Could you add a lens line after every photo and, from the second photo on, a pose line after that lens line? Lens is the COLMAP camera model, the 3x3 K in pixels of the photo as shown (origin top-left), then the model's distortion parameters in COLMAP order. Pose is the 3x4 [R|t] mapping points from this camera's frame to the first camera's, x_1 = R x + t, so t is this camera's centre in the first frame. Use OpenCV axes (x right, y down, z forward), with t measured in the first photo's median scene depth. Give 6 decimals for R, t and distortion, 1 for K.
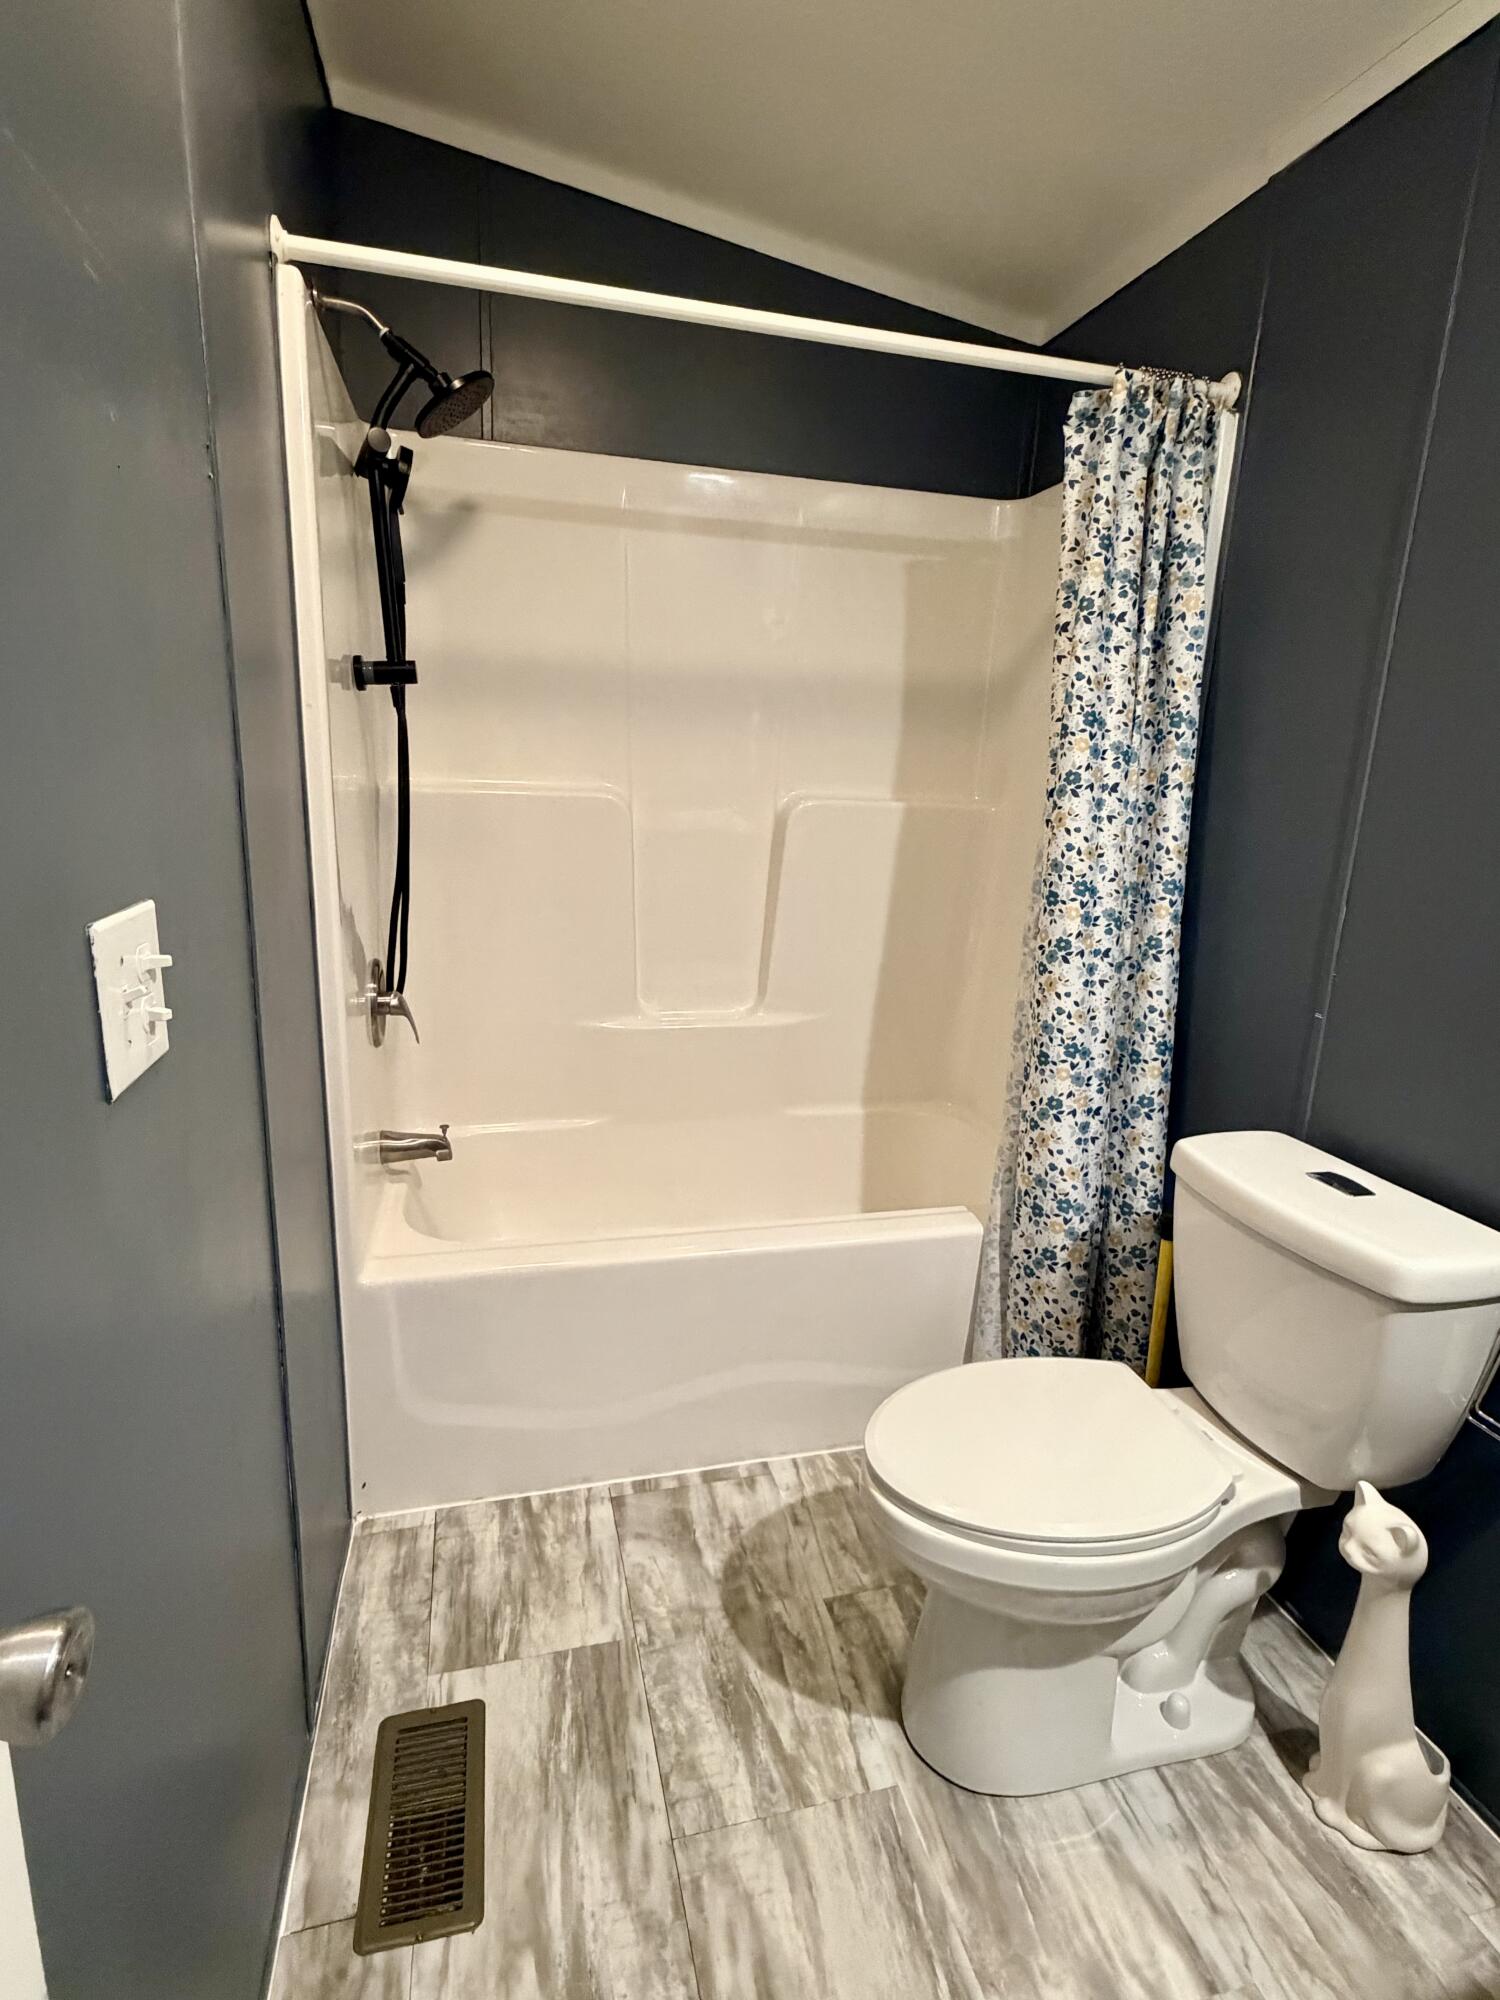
lens RADIAL K [[995.3, 0, 747.3], [0, 995.3, 998.6], [0, 0, 1]] dist [-0.000307, -0.000089]
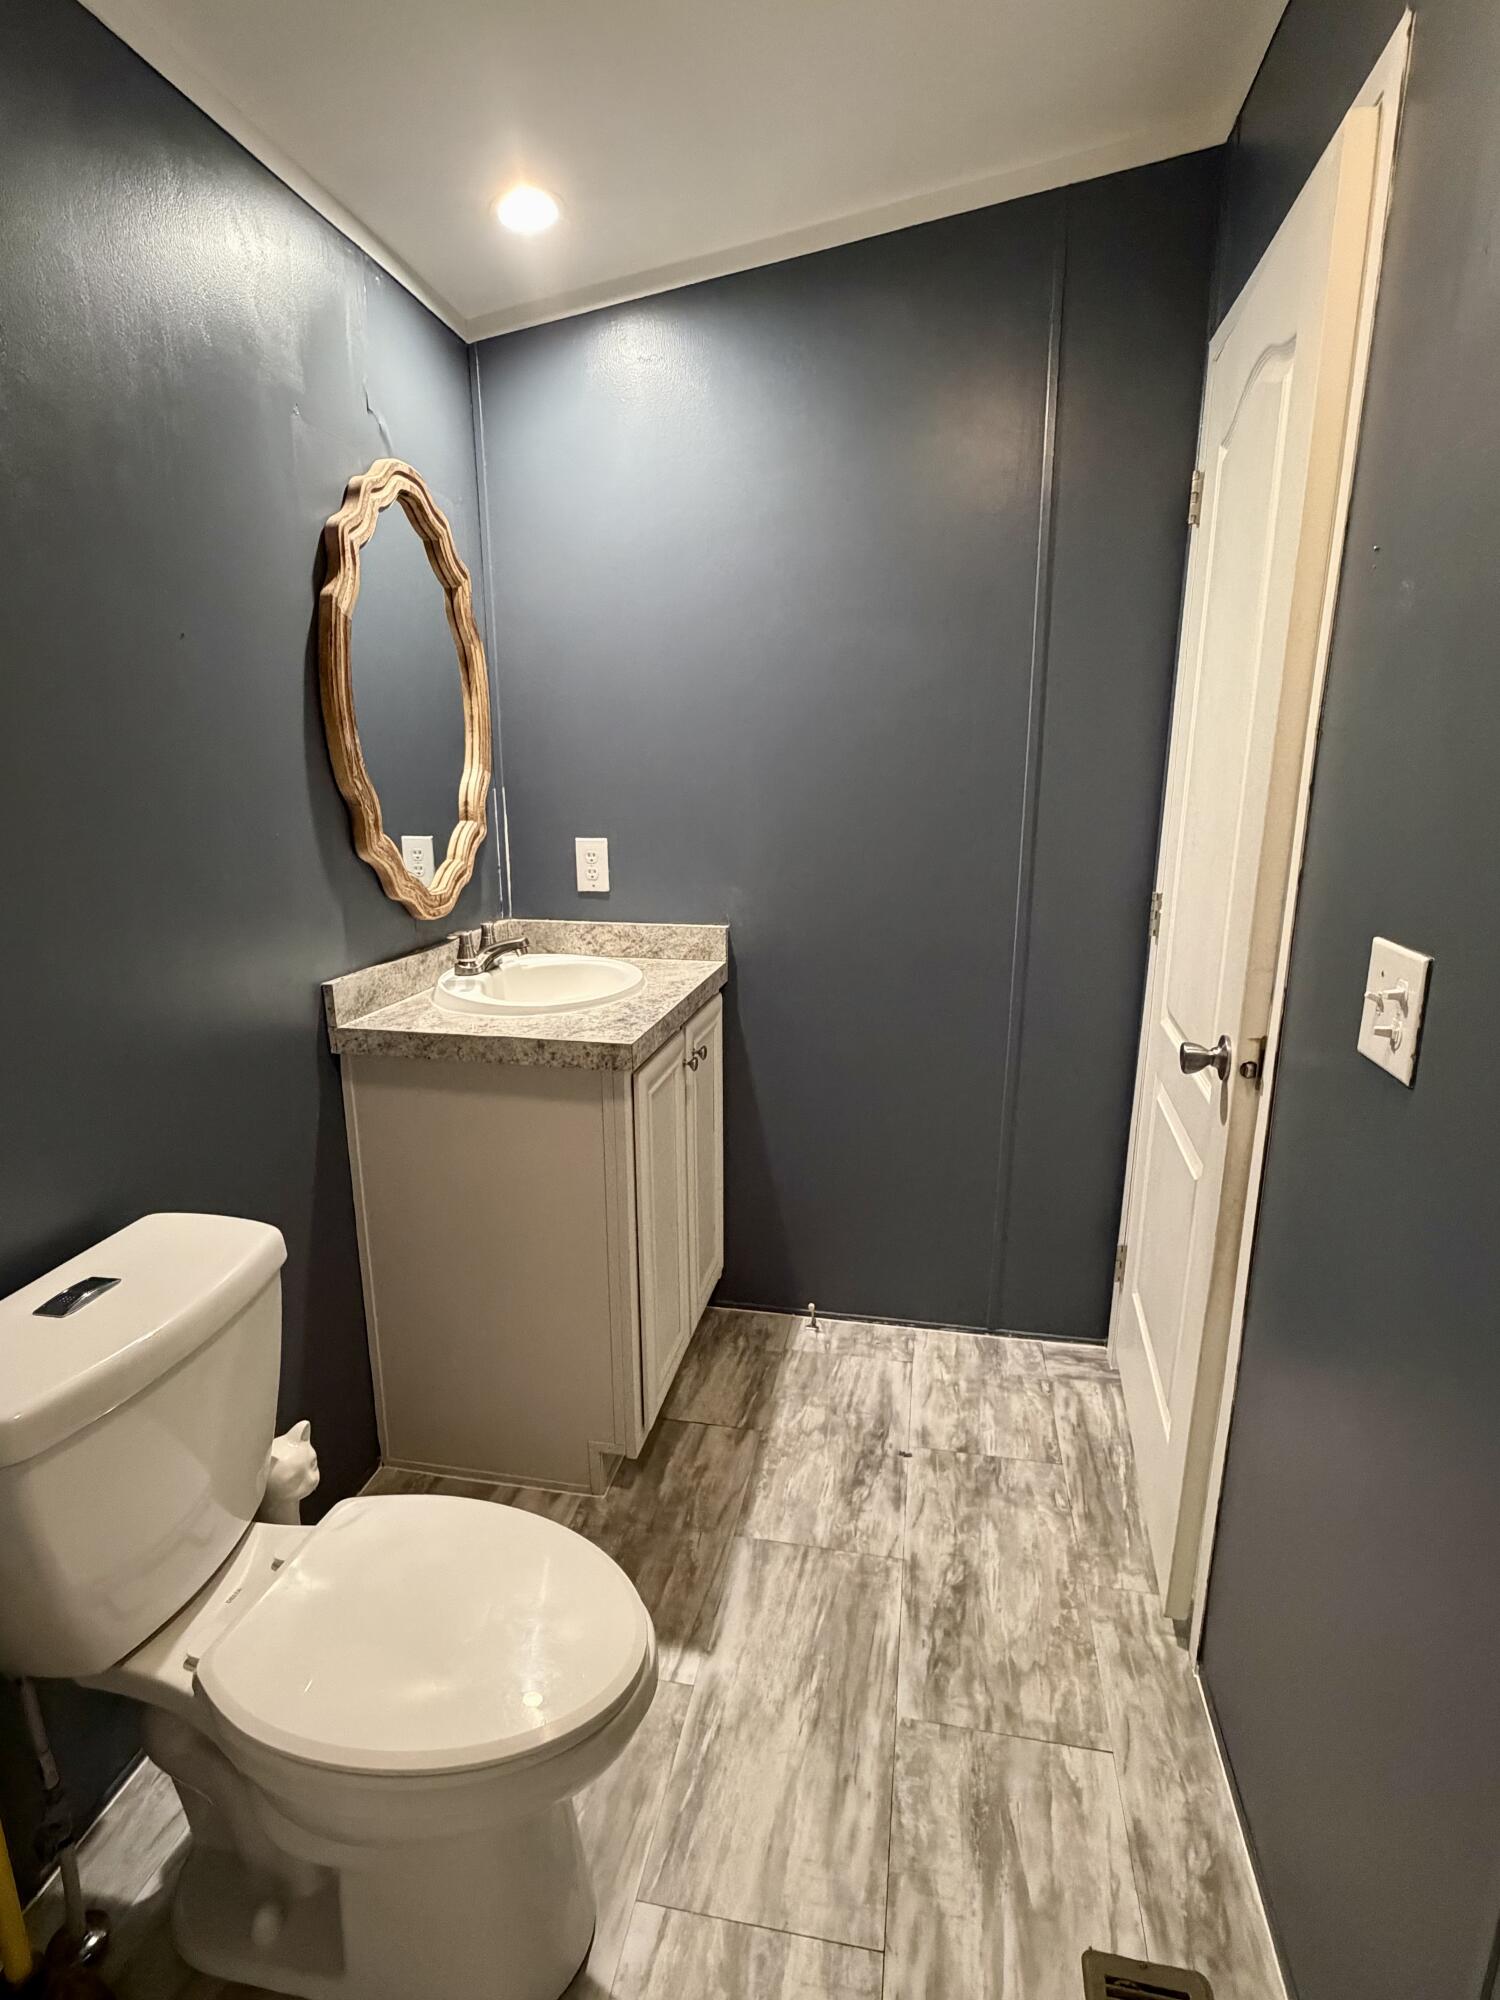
lens RADIAL K [[995.3, 0, 751.3], [0, 995.3, 1001.7], [0, 0, 1]] dist [-0.000307, -0.000089]
pose [[-0.903281, -0.128725, 0.409284, -0.241154], [0.071365, 0.895567, 0.439167, -0.399590], [-0.423073, 0.425900, -0.799762, 1.478426]]
